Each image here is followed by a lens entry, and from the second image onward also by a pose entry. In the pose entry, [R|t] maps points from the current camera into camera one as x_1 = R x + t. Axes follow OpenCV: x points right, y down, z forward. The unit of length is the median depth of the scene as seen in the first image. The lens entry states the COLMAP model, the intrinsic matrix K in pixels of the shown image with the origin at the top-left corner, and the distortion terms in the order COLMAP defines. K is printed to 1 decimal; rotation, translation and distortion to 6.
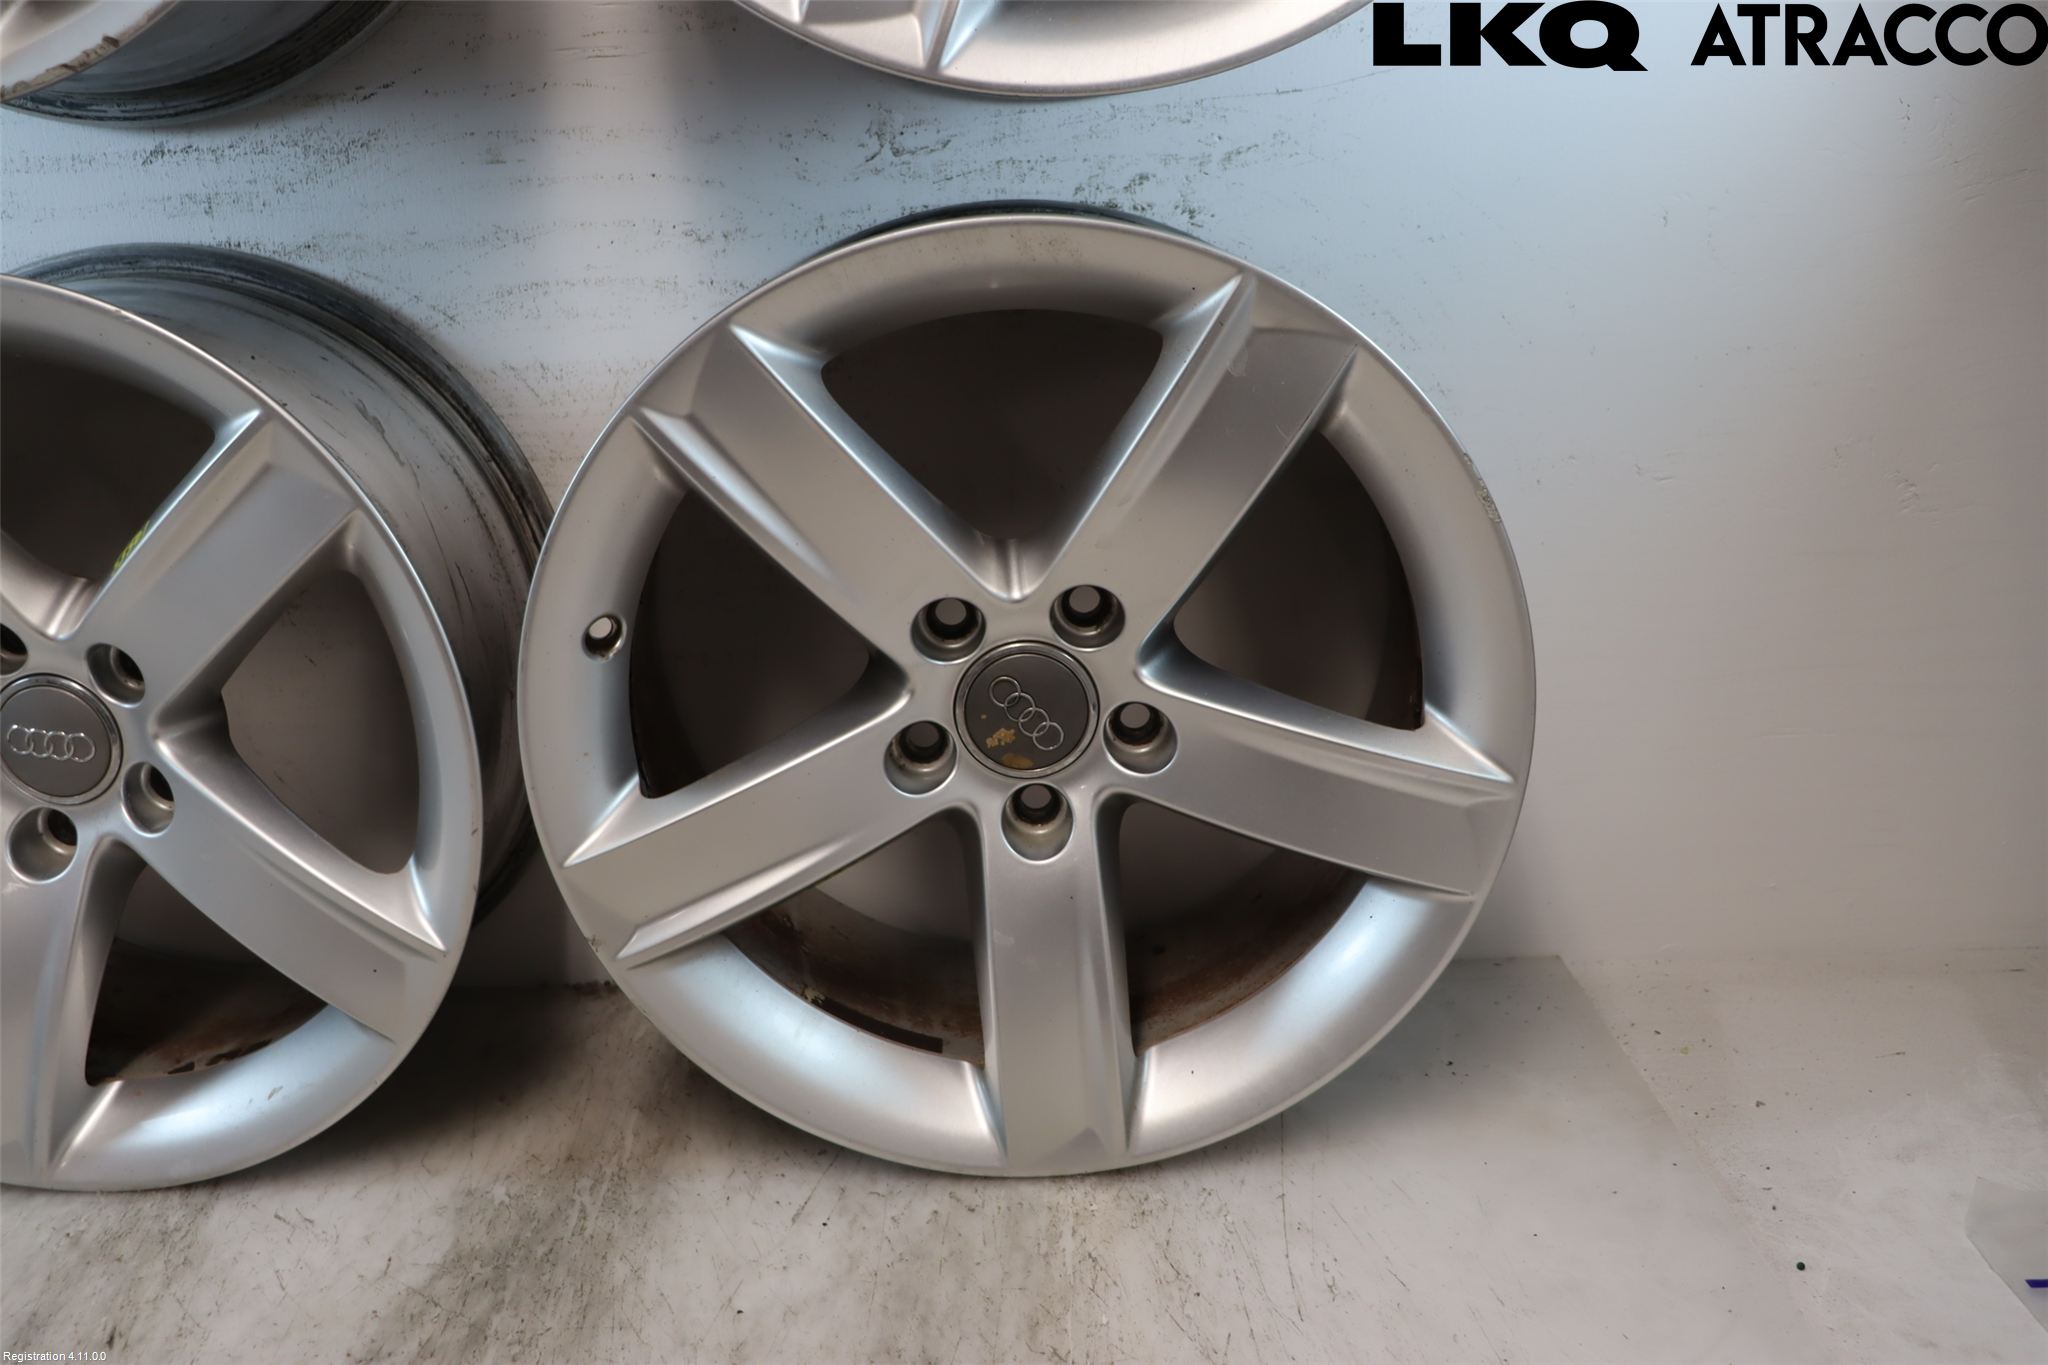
lens RADIAL K [[1747.0, 0, 1020.6], [0, 1747.0, 715.8], [0, 0, 1]] dist [-0.179789, 0.167131]
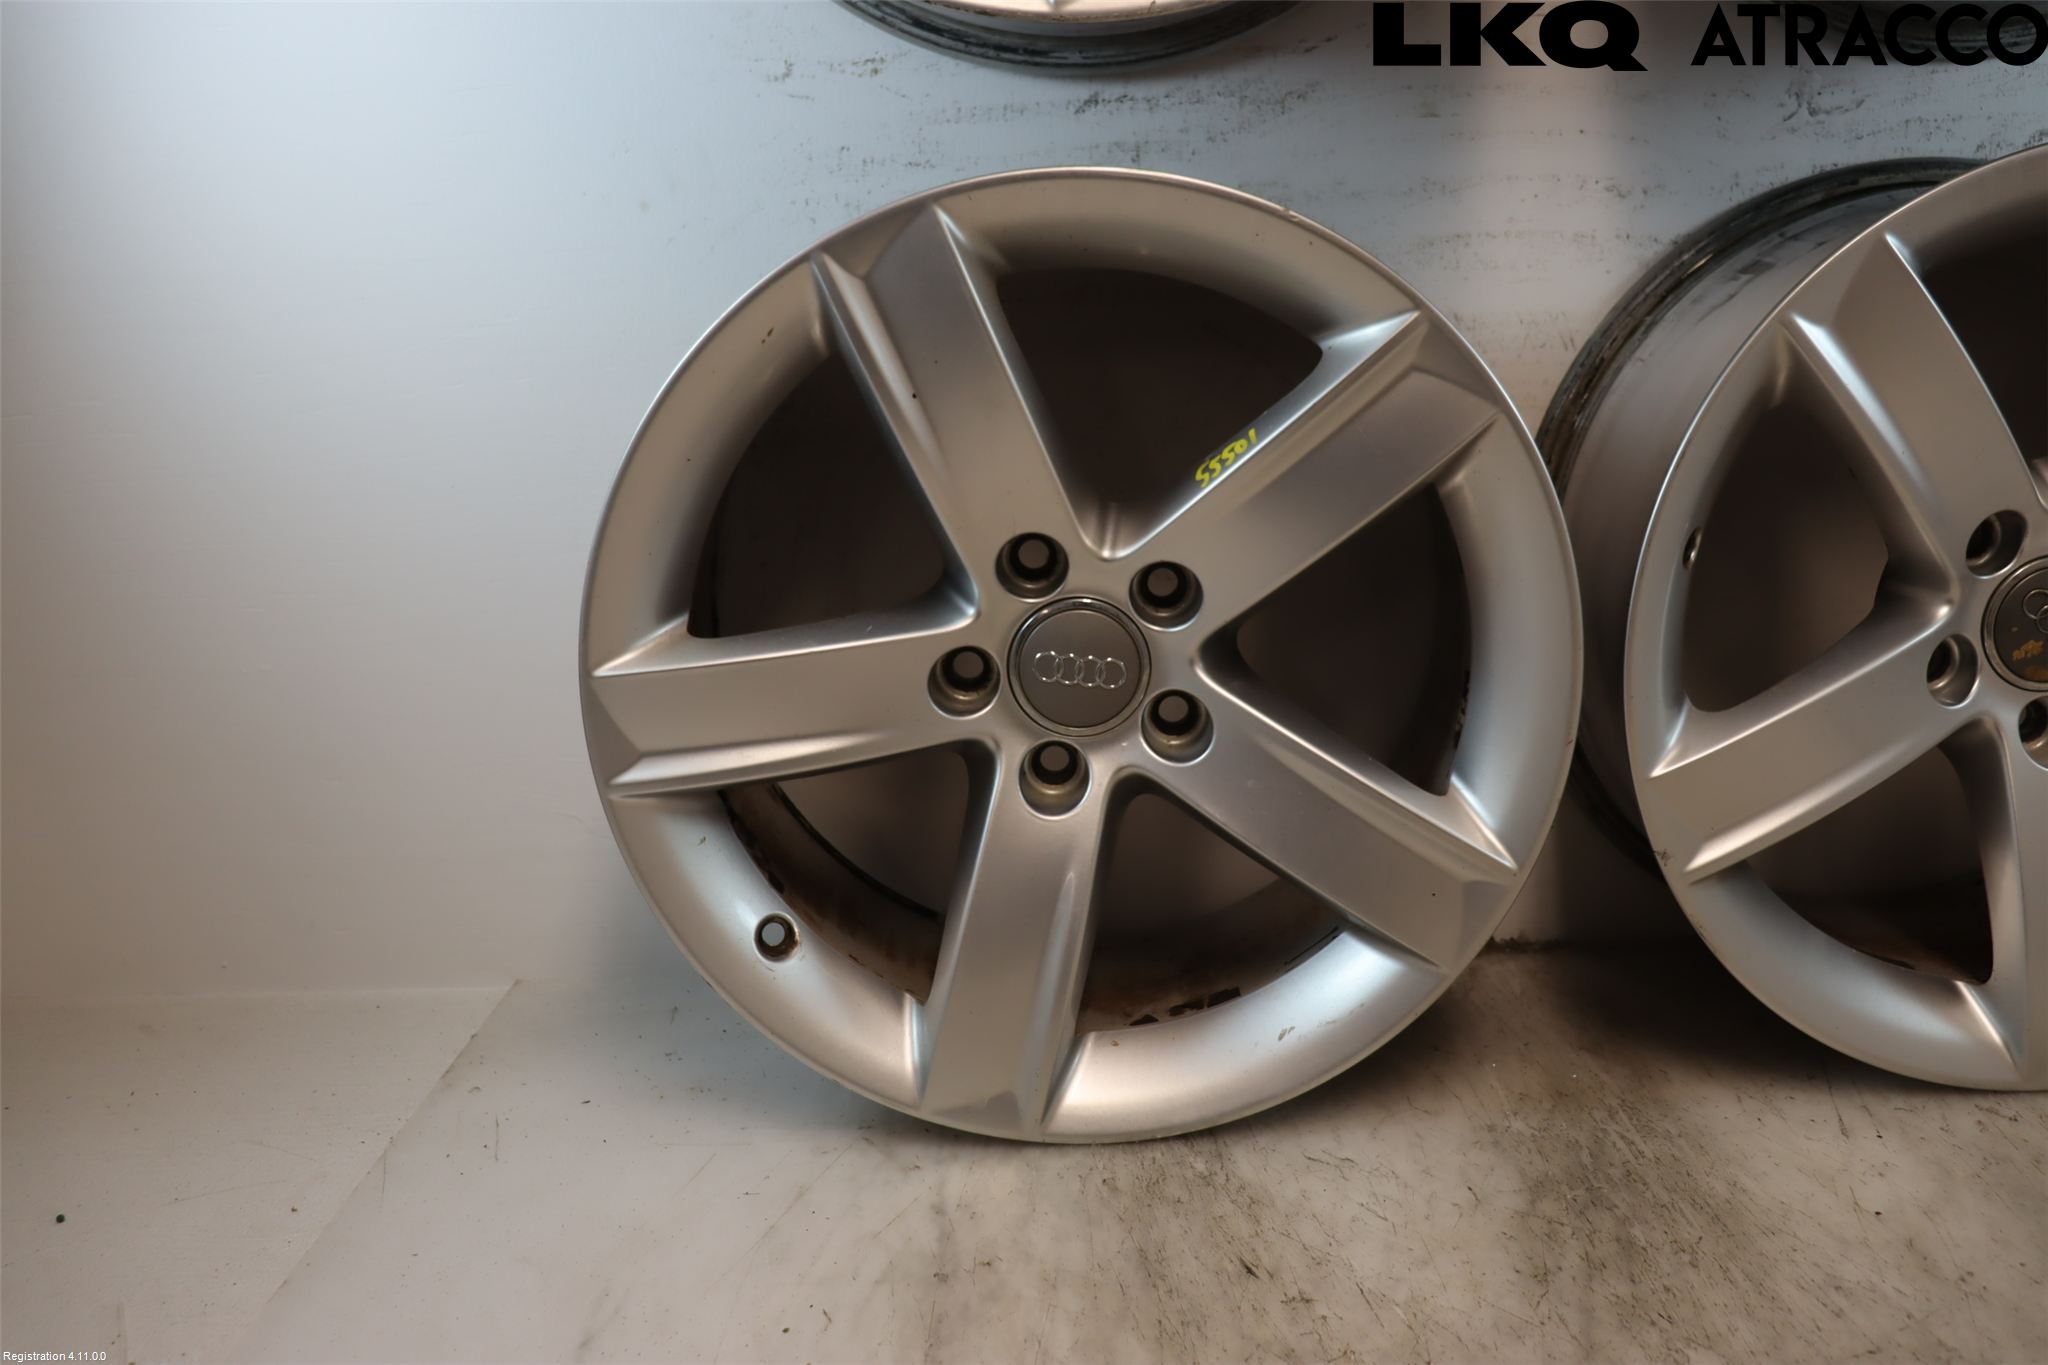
lens RADIAL K [[1747.0, 0, 1004.2], [0, 1747.0, 692.4], [0, 0, 1]] dist [-0.179789, 0.167131]
pose [[0.999390, -0.015134, -0.031469, -0.551977], [0.012630, 0.996849, -0.078307, 0.101080], [0.032554, 0.077862, 0.996433, -0.006667]]
